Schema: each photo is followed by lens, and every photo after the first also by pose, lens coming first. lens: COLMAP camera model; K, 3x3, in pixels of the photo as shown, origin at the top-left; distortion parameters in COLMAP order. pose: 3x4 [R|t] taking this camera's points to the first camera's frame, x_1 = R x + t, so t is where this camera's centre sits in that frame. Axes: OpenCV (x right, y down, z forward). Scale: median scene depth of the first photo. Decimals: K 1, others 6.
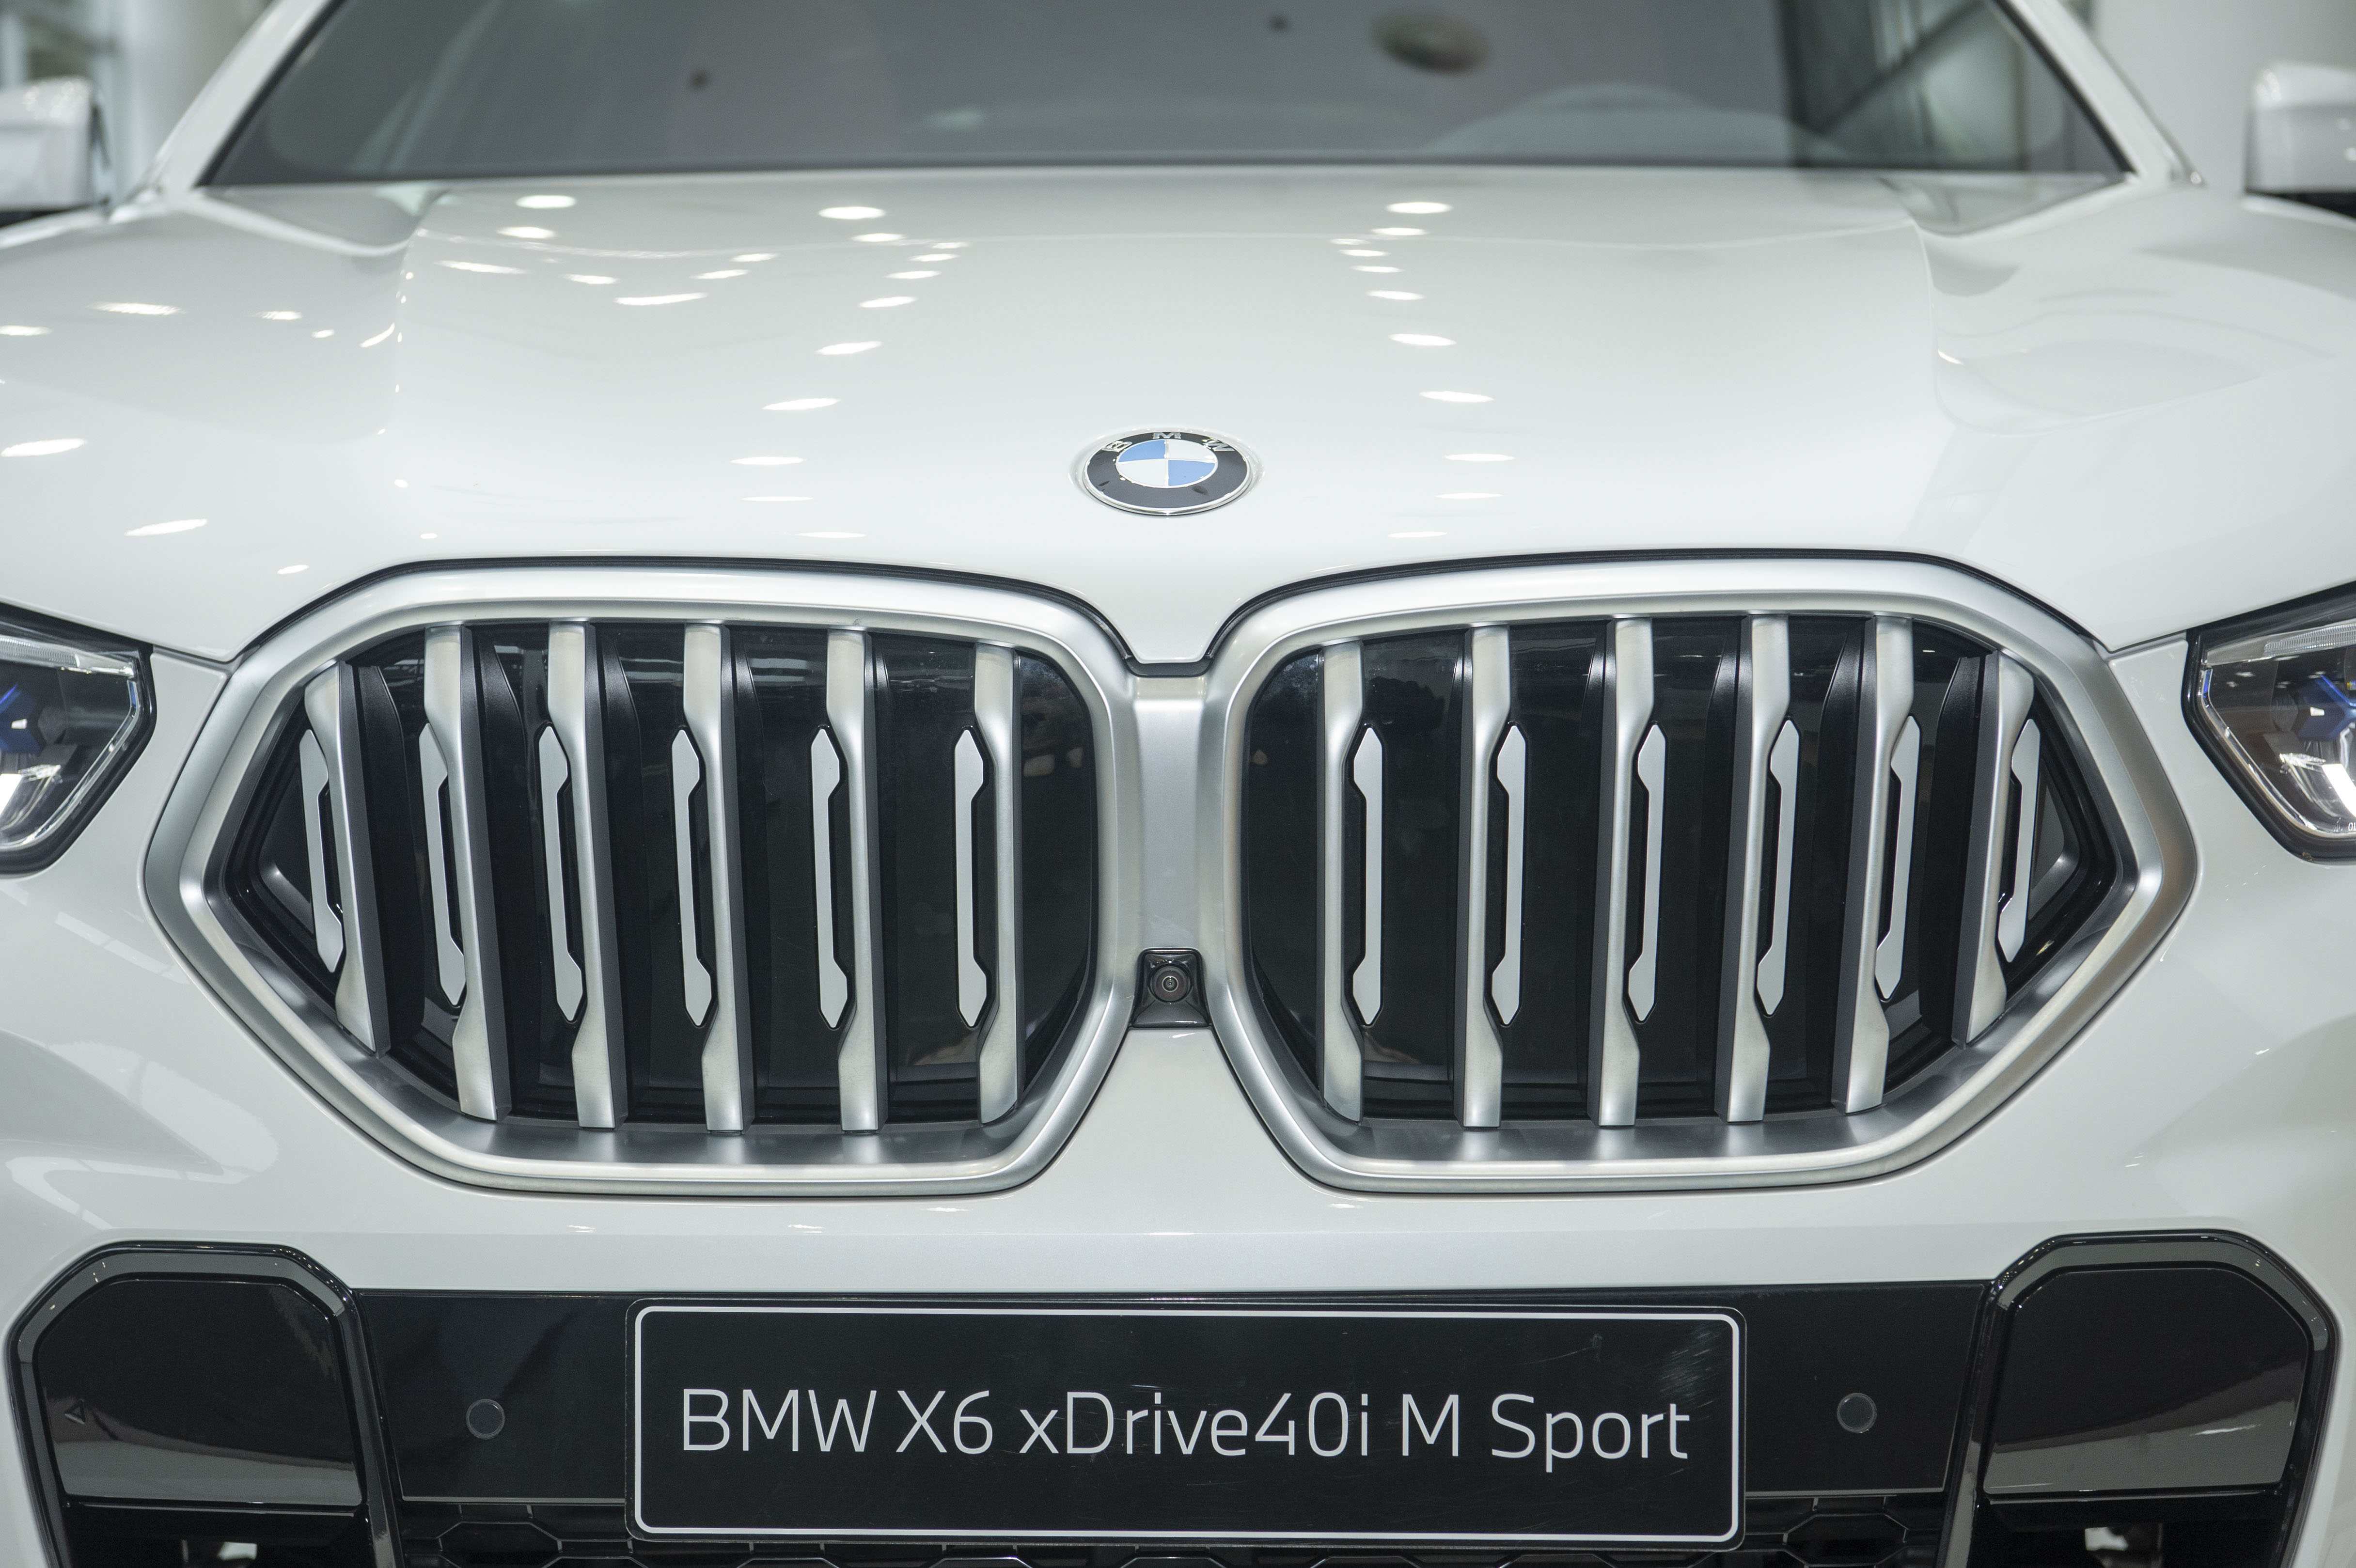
lens RADIAL K [[4644.0, 0, 1174.6], [0, 4644.0, 790.3], [0, 0, 1]] dist [0.374063, 0.000000]
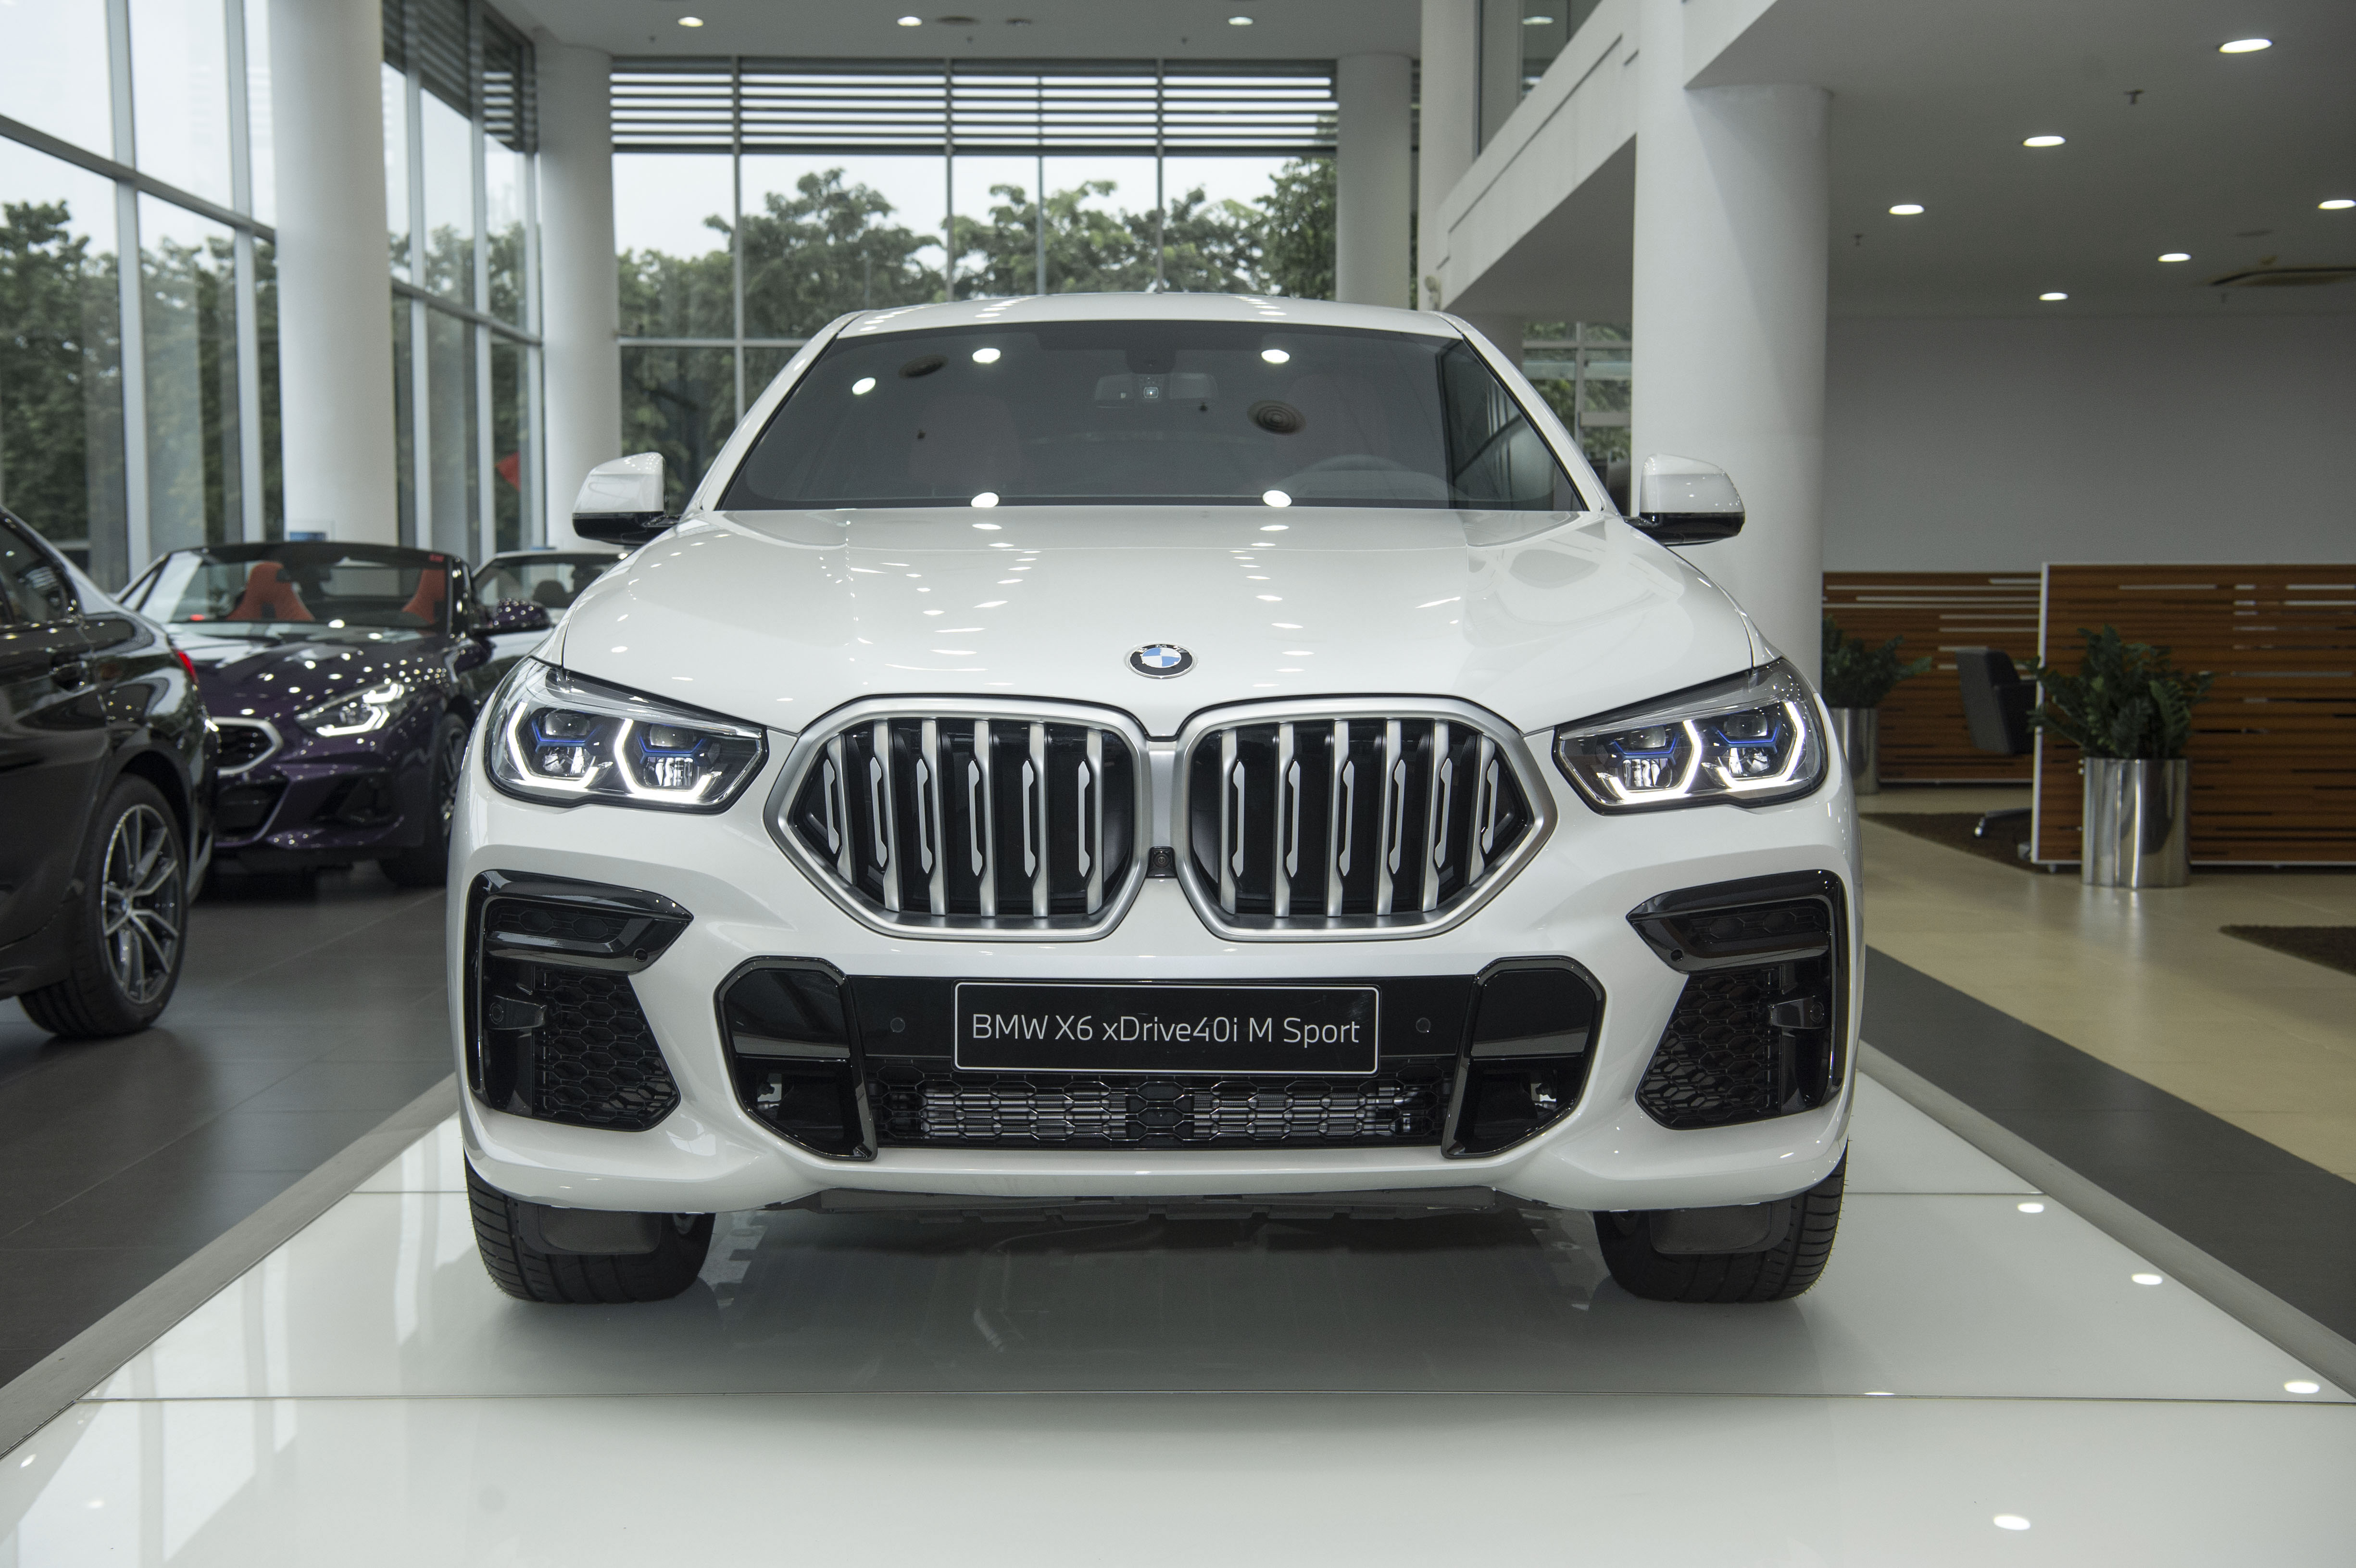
lens RADIAL K [[2983.1, 0, 1178.9], [0, 2983.1, 784.1], [0, 0, 1]] dist [-0.001569, 0.000000]
pose [[0.999840, 0.006367, 0.016688, -0.018928], [-0.006386, 0.999979, 0.001079, -0.002248], [-0.016681, -0.001185, 0.999860, -0.644310]]
